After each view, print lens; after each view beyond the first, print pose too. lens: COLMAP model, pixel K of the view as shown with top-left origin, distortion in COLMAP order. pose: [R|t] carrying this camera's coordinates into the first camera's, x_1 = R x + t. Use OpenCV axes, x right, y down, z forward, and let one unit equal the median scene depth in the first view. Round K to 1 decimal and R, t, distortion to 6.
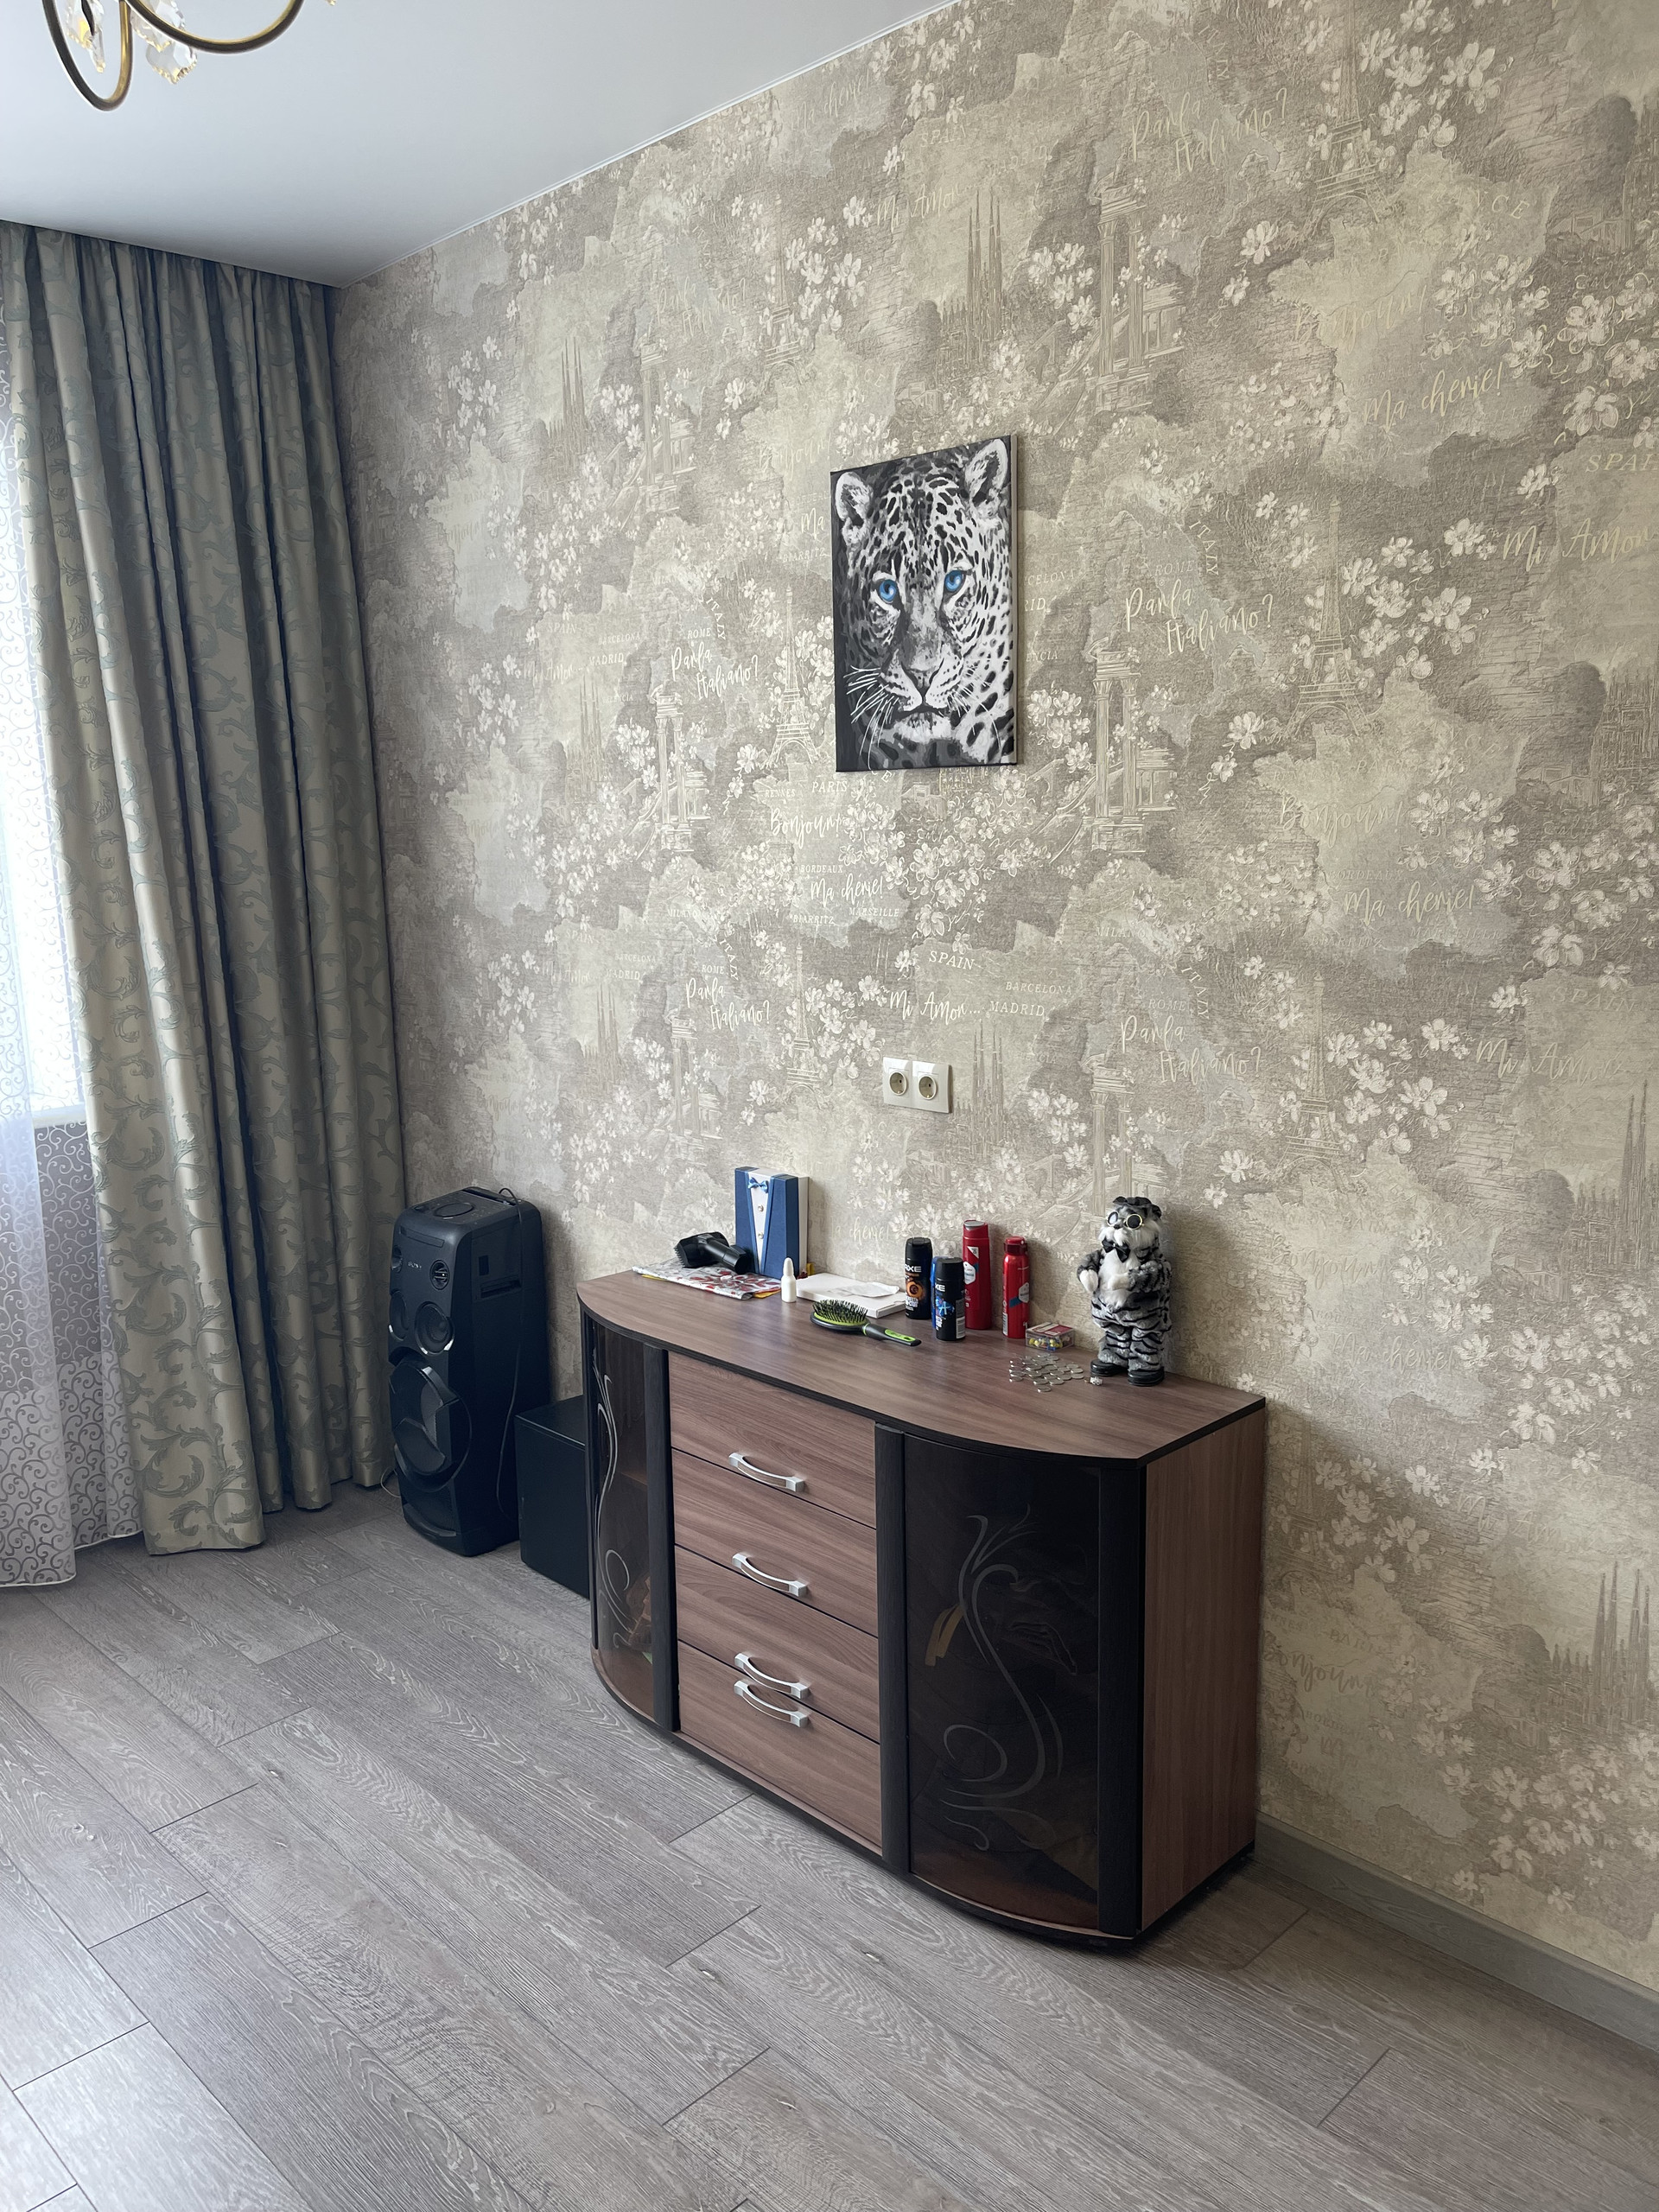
lens RADIAL K [[1657.6, 0, 829.8], [0, 1657.6, 1112.1], [0, 0, 1]] dist [0.064733, -0.088938]
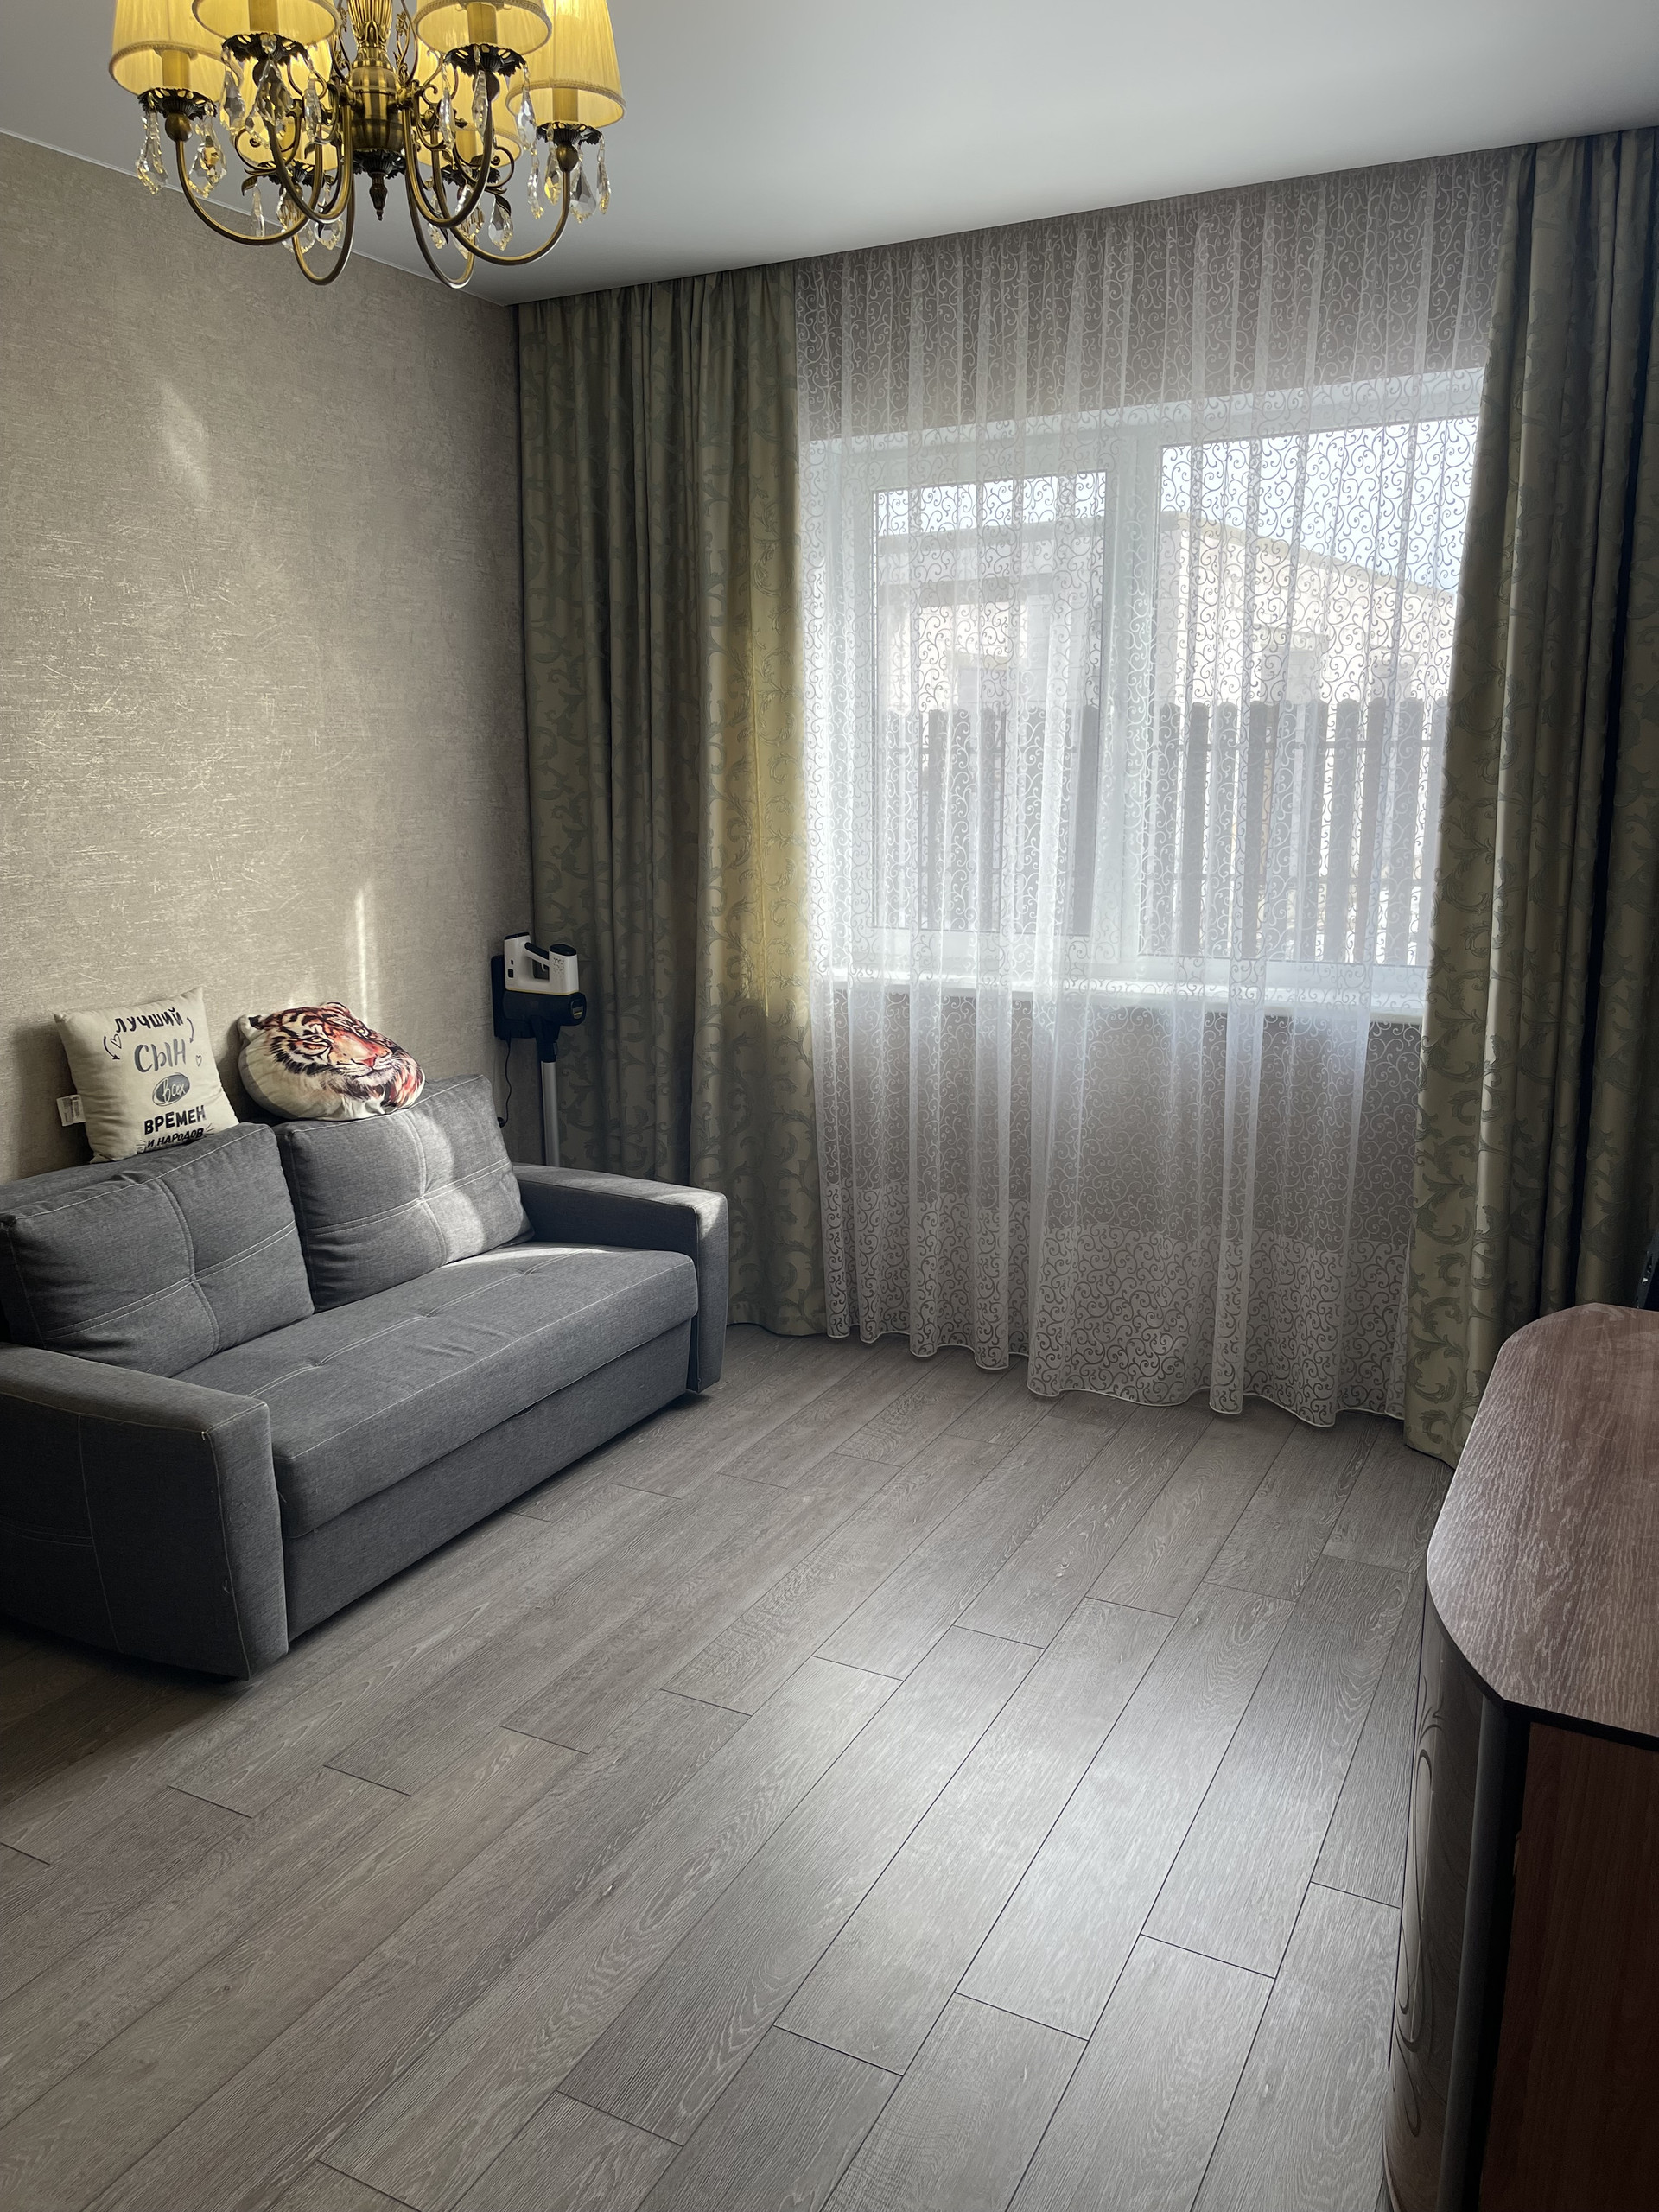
lens RADIAL K [[1657.6, 0, 828.1], [0, 1657.6, 1103.4], [0, 0, 1]] dist [0.064733, -0.088938]
pose [[0.307342, 0.215108, -0.926968, 0.431116], [-0.173675, 0.970435, 0.167612, -0.057845], [0.935616, 0.109477, 0.335614, 0.306696]]
